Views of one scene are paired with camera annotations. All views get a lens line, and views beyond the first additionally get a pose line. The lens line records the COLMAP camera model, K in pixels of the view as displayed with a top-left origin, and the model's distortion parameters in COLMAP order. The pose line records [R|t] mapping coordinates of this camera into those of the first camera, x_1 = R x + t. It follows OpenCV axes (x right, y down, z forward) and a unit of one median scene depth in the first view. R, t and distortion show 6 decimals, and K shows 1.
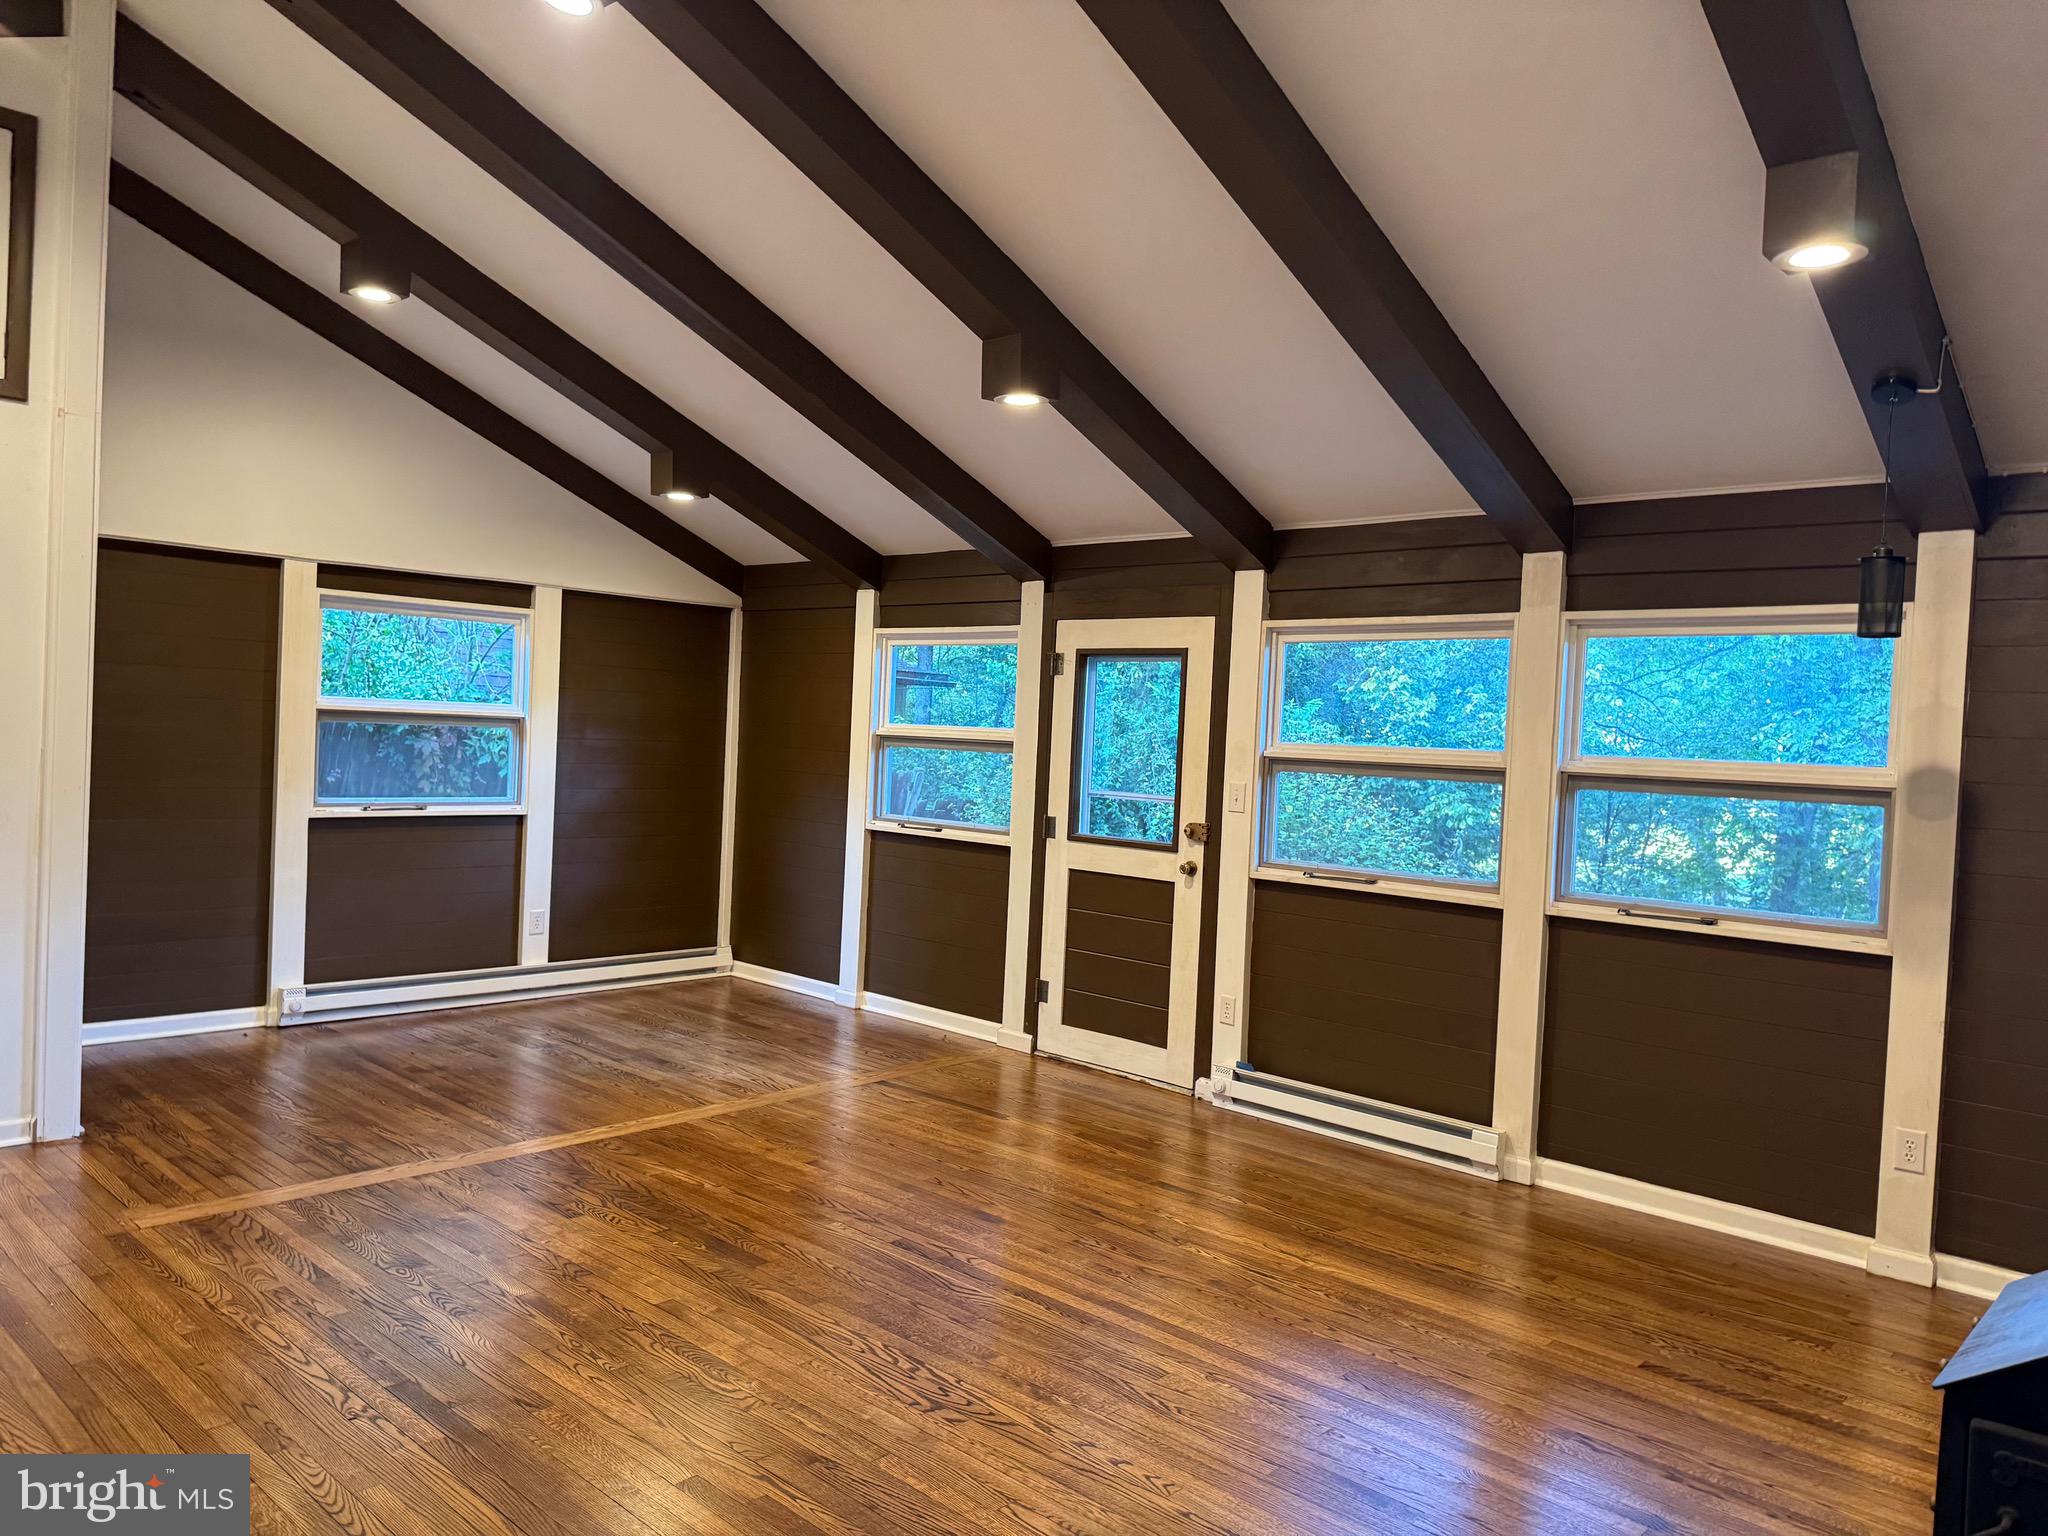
lens RADIAL K [[1412.9, 0, 1057.5], [0, 1412.9, 765.5], [0, 0, 1]] dist [0.017024, -0.026360]
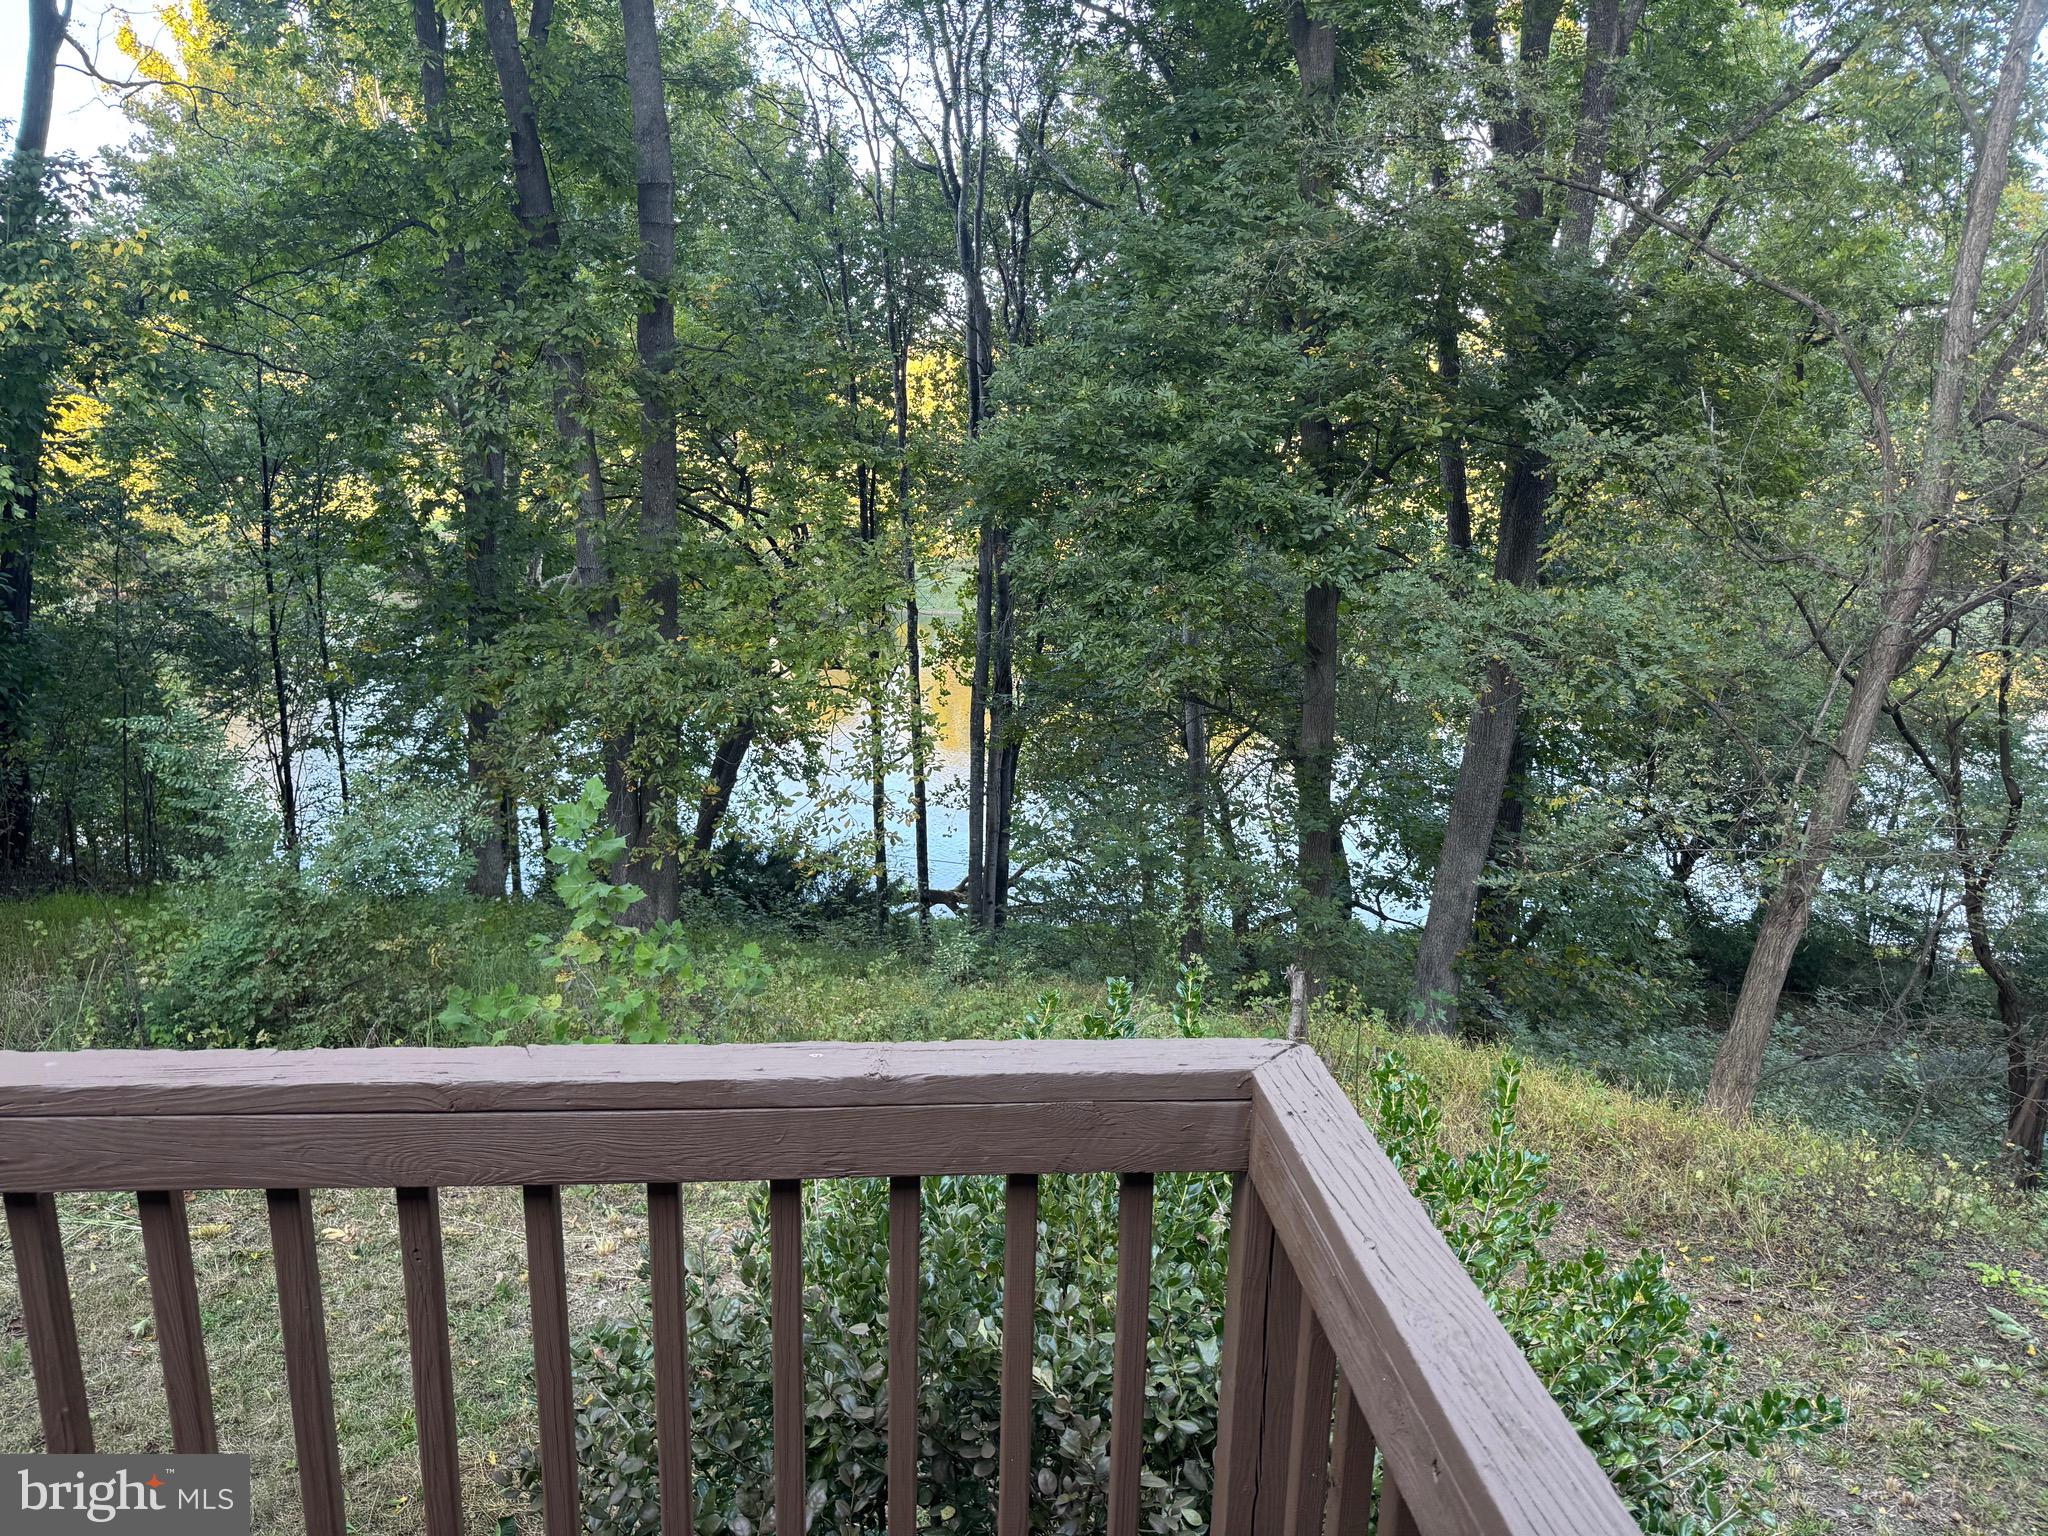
lens RADIAL K [[1412.9, 0, 1023.0], [0, 1412.9, 780.7], [0, 0, 1]] dist [0.017024, -0.026360]
pose [[0.669460, -0.216277, 0.710667, 0.139369], [0.027236, 0.963182, 0.267468, 0.002622], [-0.742348, -0.159704, 0.650702, 0.263781]]
